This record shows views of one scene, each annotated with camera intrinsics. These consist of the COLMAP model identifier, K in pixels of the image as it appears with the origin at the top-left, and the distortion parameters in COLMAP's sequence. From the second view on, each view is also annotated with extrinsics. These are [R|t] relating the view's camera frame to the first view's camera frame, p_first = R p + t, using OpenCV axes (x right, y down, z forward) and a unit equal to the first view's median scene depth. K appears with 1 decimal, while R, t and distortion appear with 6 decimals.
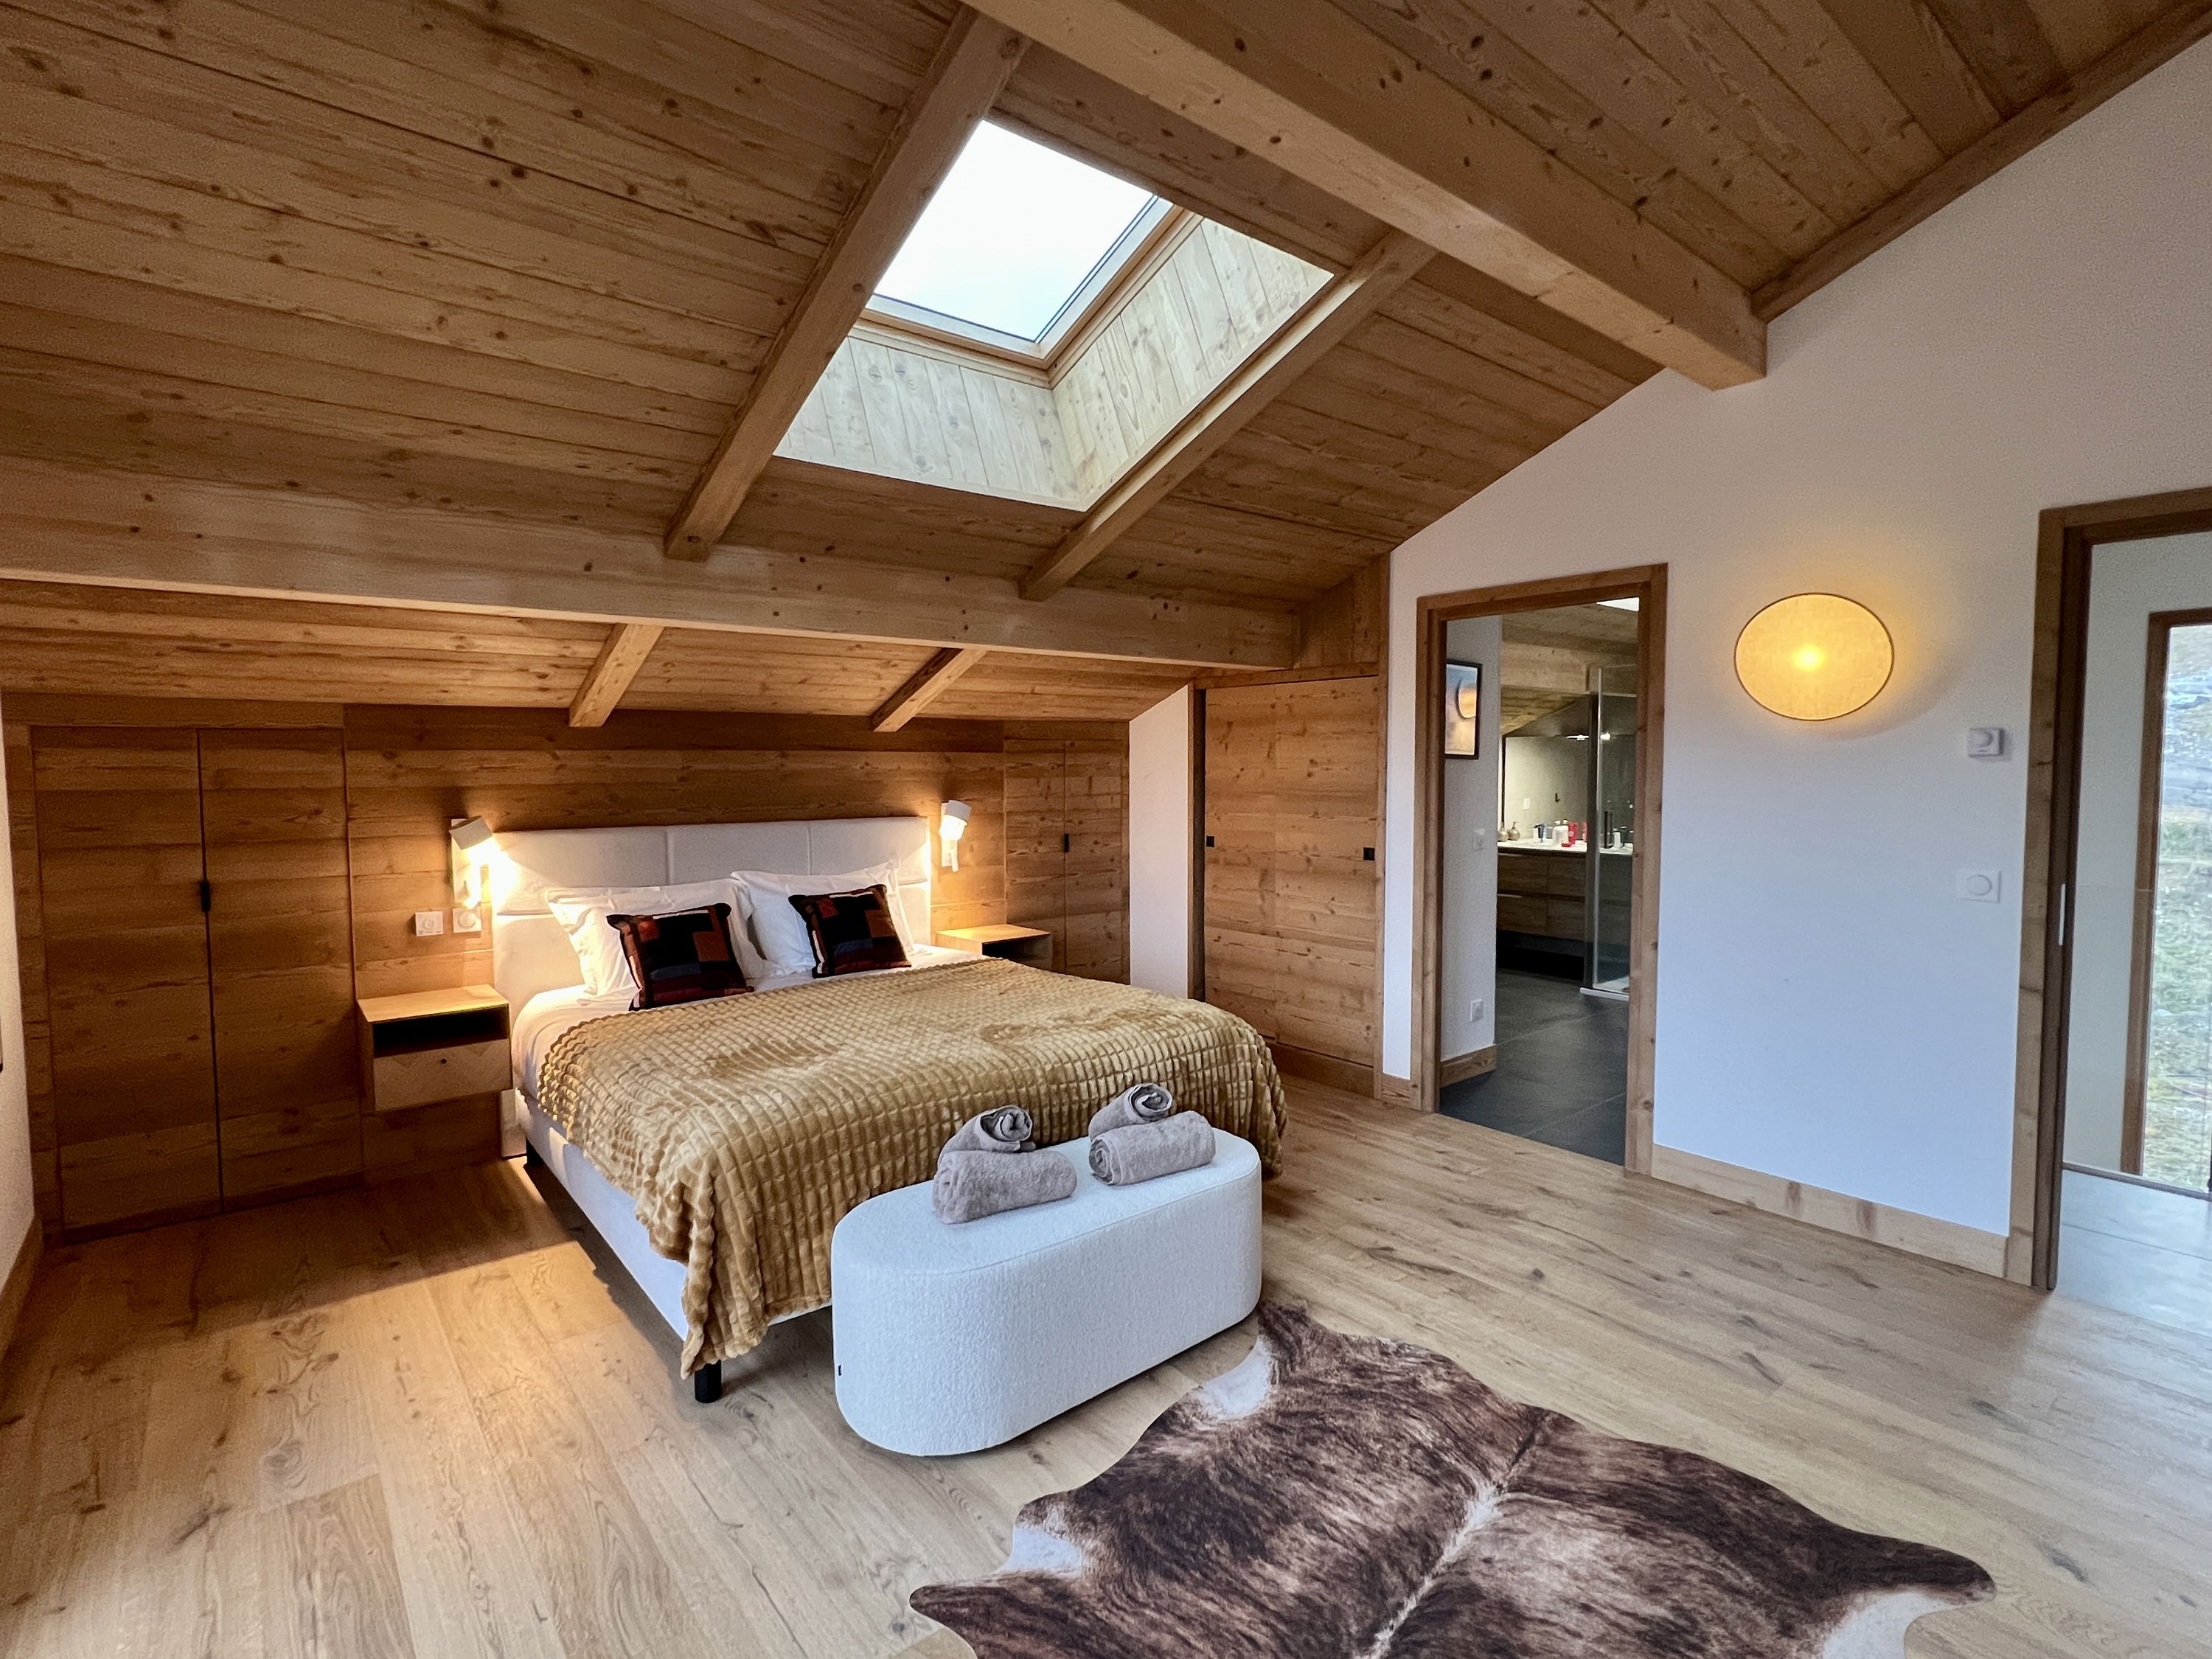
lens RADIAL K [[1073.4, 0, 1101.7], [0, 1073.4, 824.3], [0, 0, 1]] dist [-0.001791, -0.001278]
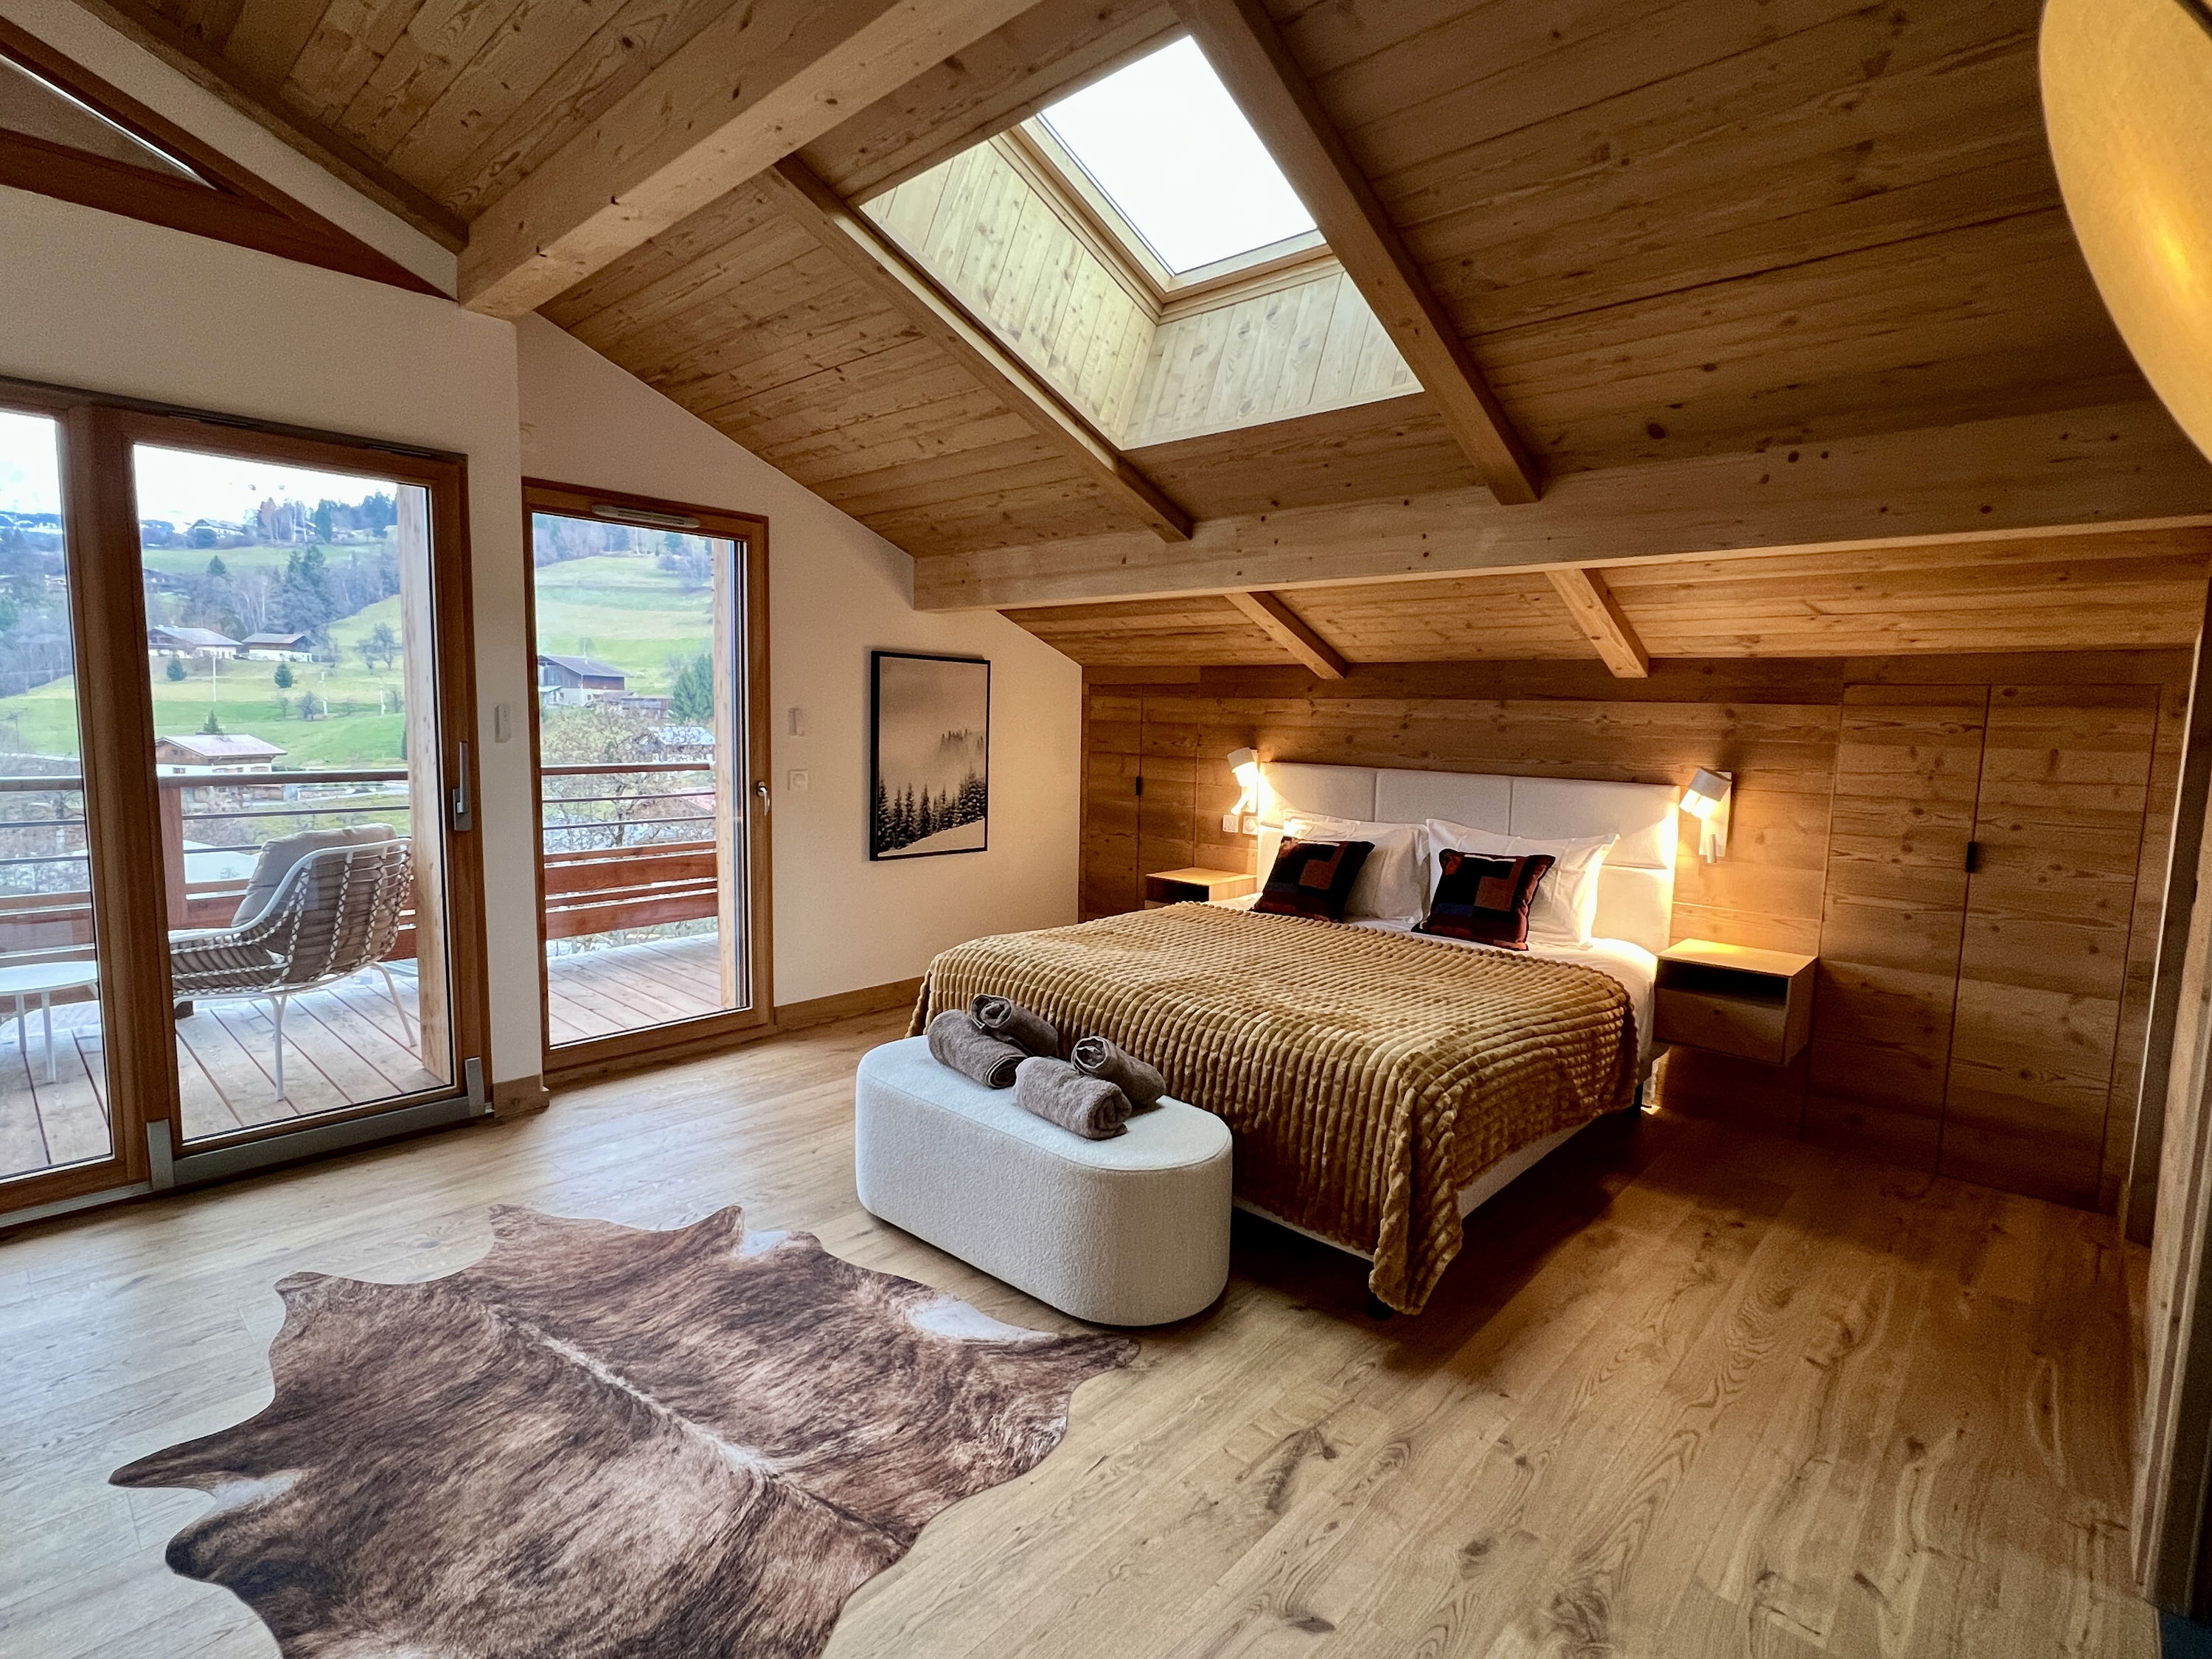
lens RADIAL K [[1073.4, 0, 1099.9], [0, 1073.4, 825.8], [0, 0, 1]] dist [-0.001791, -0.001278]
pose [[0.143654, 0.113557, -0.983091, 0.850310], [-0.078554, 0.991569, 0.103057, -0.041071], [0.986505, 0.062421, 0.151363, 0.741833]]
